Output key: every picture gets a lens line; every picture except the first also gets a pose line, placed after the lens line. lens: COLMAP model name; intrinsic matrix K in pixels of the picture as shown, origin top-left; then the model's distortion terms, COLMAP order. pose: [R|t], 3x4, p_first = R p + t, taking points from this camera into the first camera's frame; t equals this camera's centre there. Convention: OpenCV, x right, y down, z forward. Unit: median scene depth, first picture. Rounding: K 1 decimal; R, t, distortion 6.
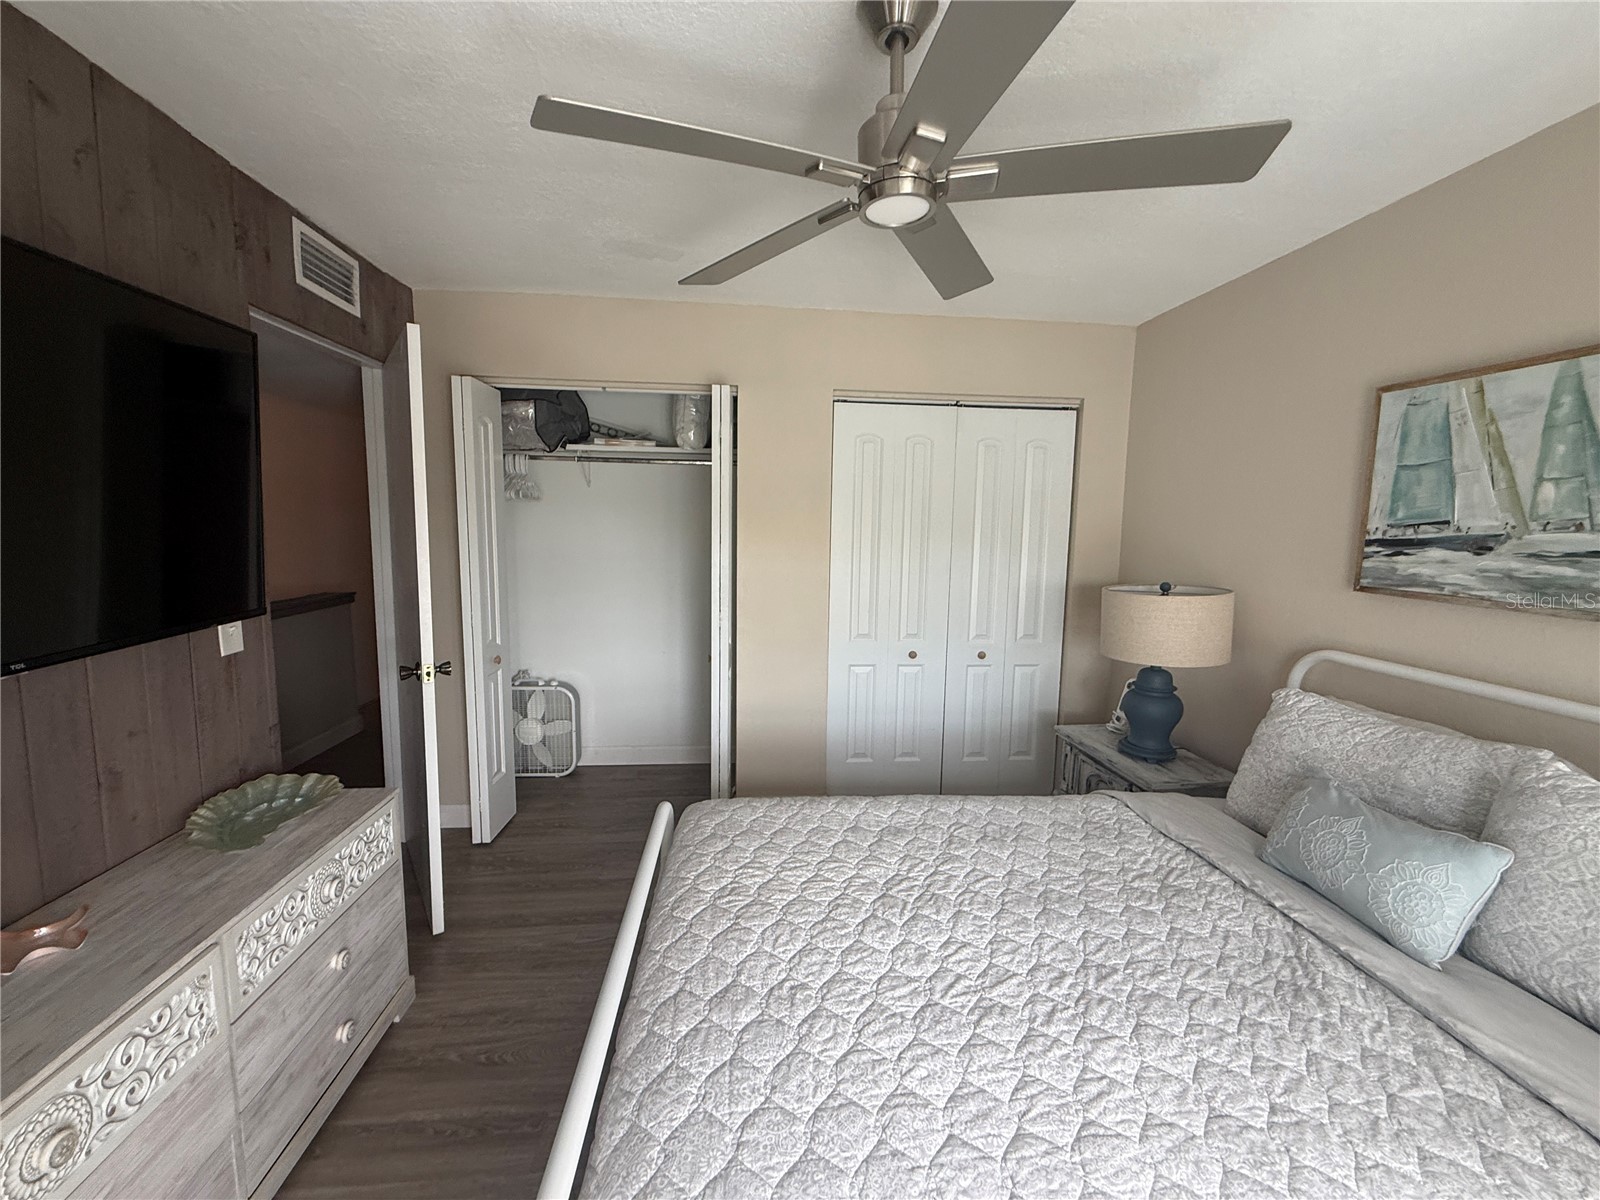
lens RADIAL K [[646.8, 0, 801.8], [0, 646.8, 593.4], [0, 0, 1]] dist [0.008298, 0.000406]
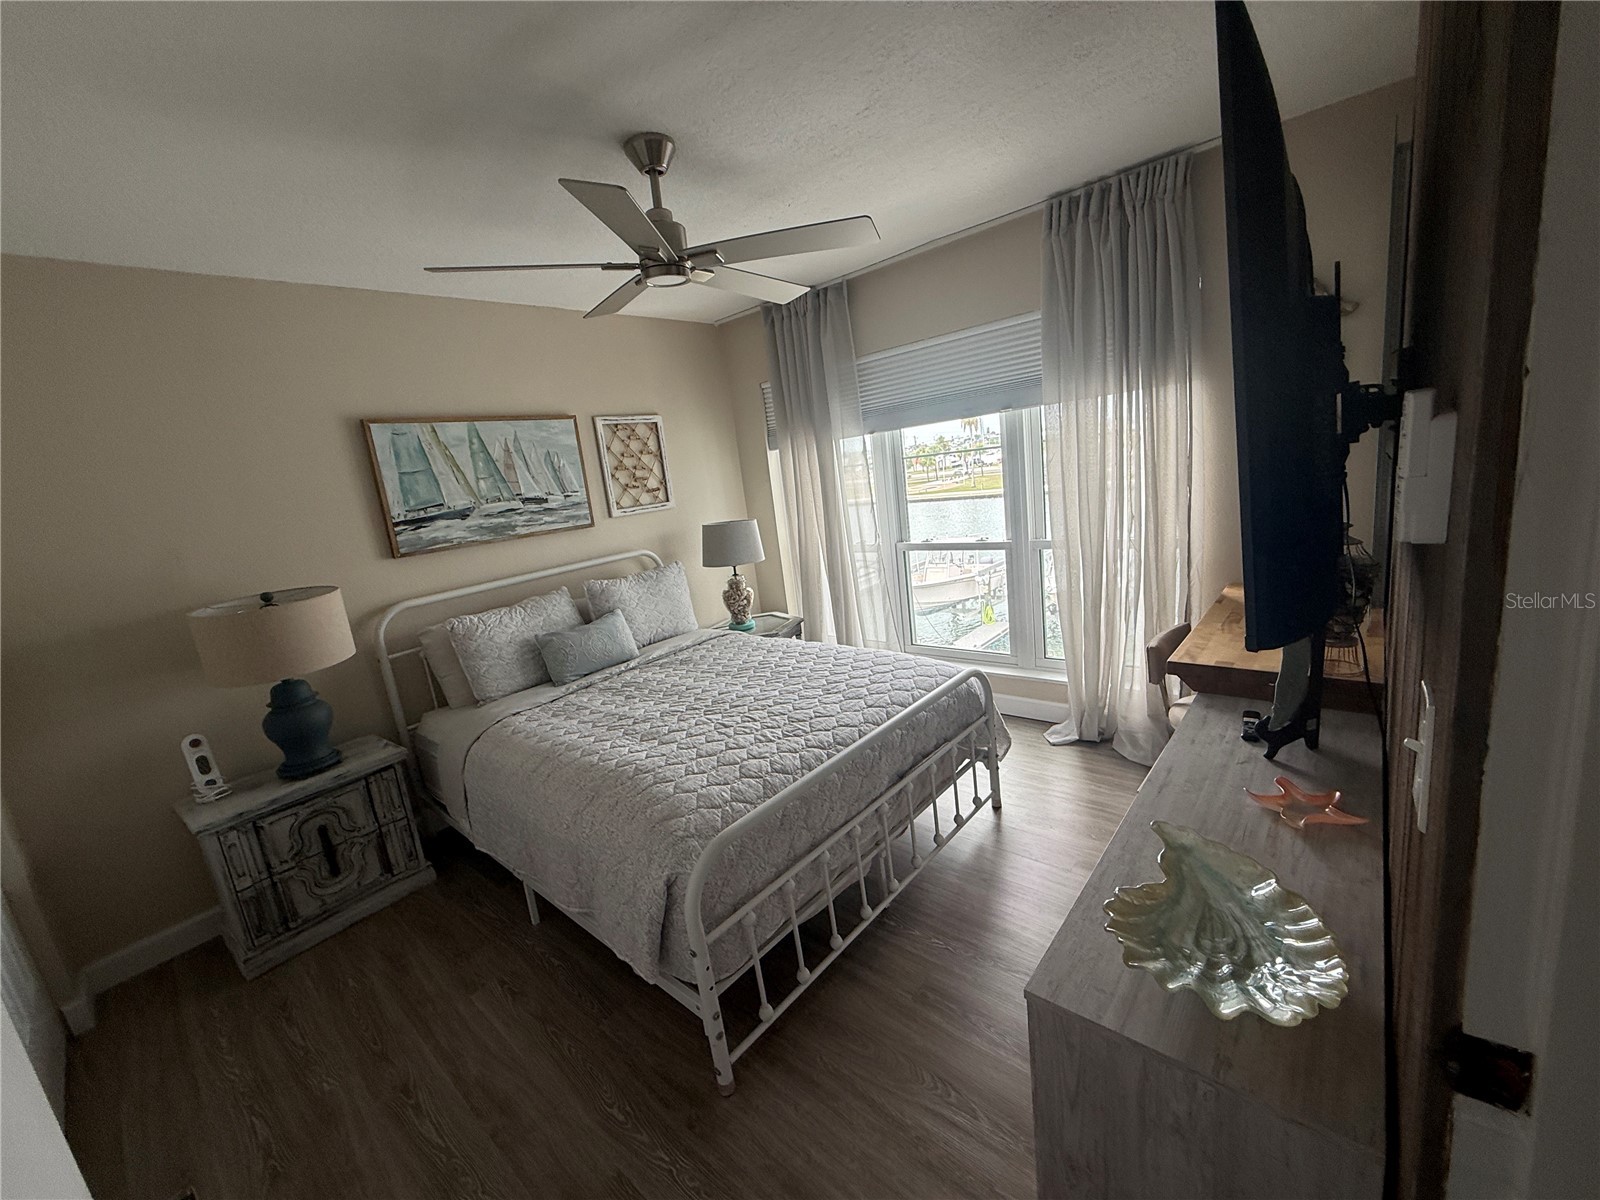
lens RADIAL K [[646.8, 0, 799.7], [0, 646.8, 602.4], [0, 0, 1]] dist [0.008298, 0.000406]
pose [[-0.679894, -0.088207, 0.727987, -0.929312], [0.191977, 0.936706, 0.292791, -0.183435], [-0.707735, 0.338824, -0.619927, 1.451349]]
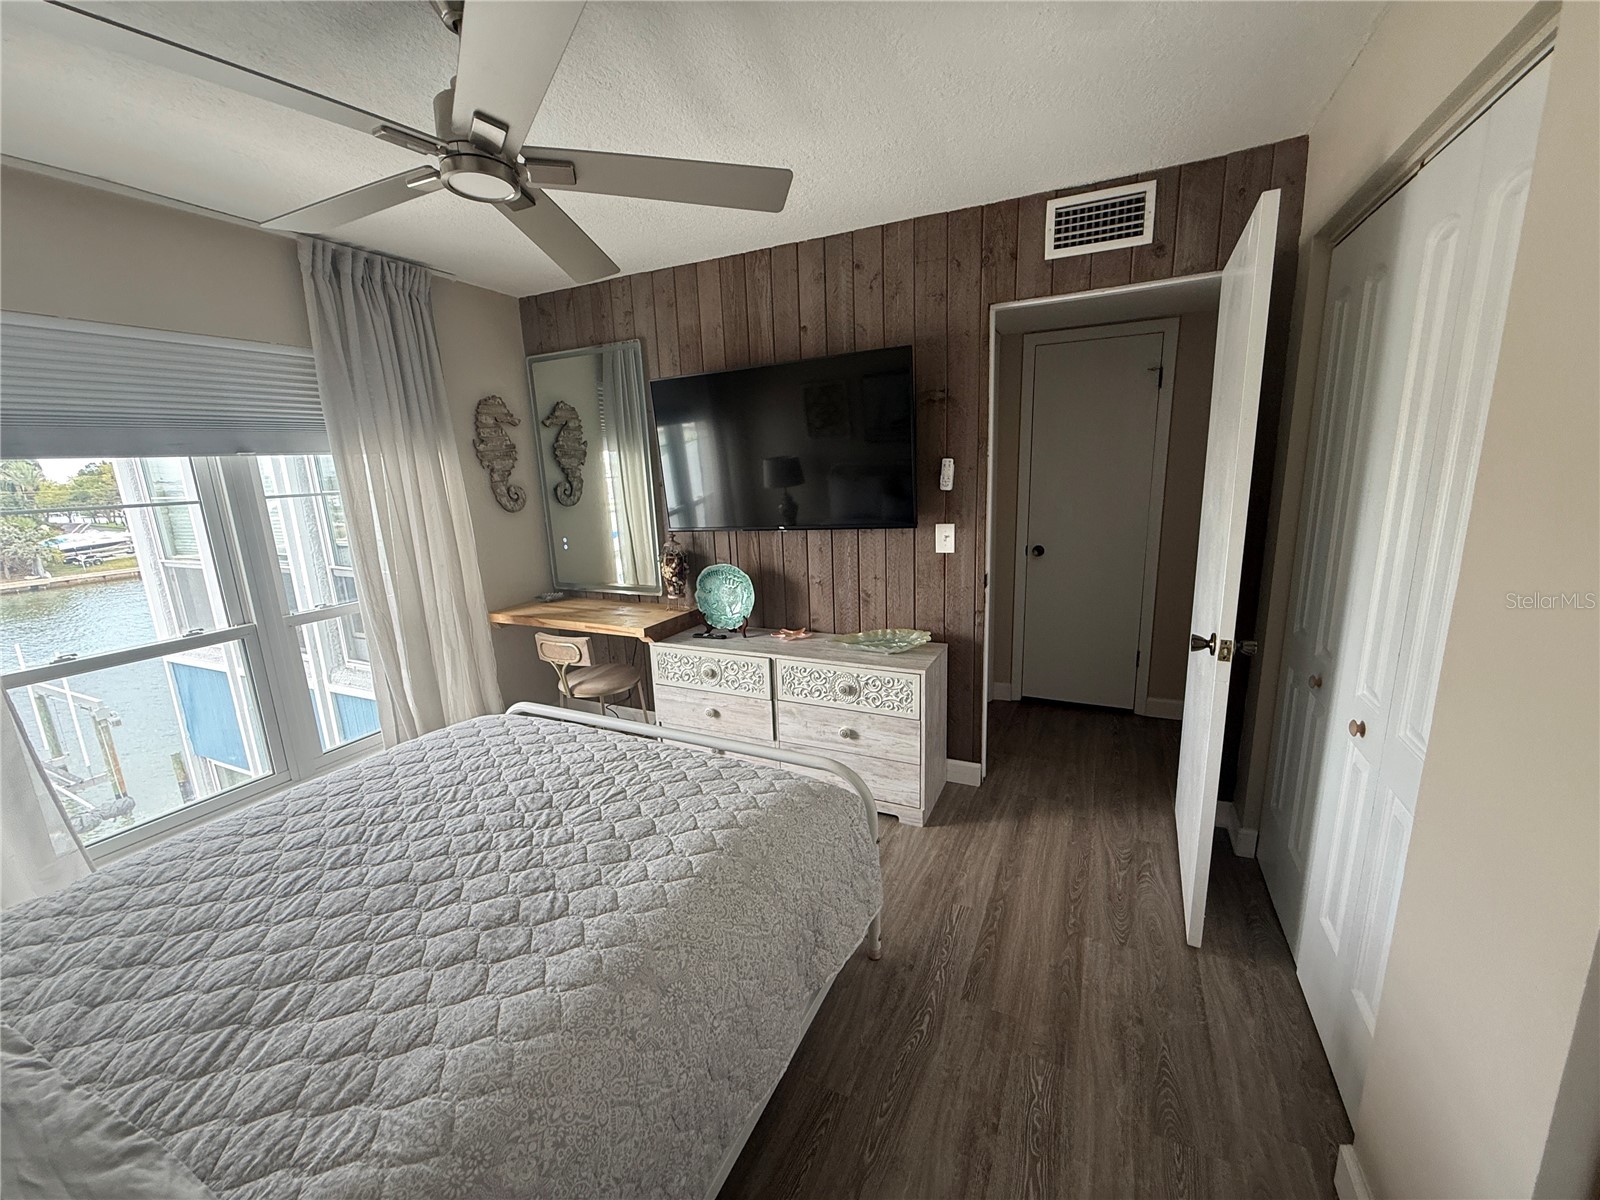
lens RADIAL K [[646.8, 0, 796.1], [0, 646.8, 601.2], [0, 0, 1]] dist [0.008298, 0.000406]
pose [[-0.526057, 0.183939, -0.830319, 0.641270], [-0.063371, 0.965138, 0.253955, -0.171493], [0.848085, 0.186213, -0.496061, 1.517056]]
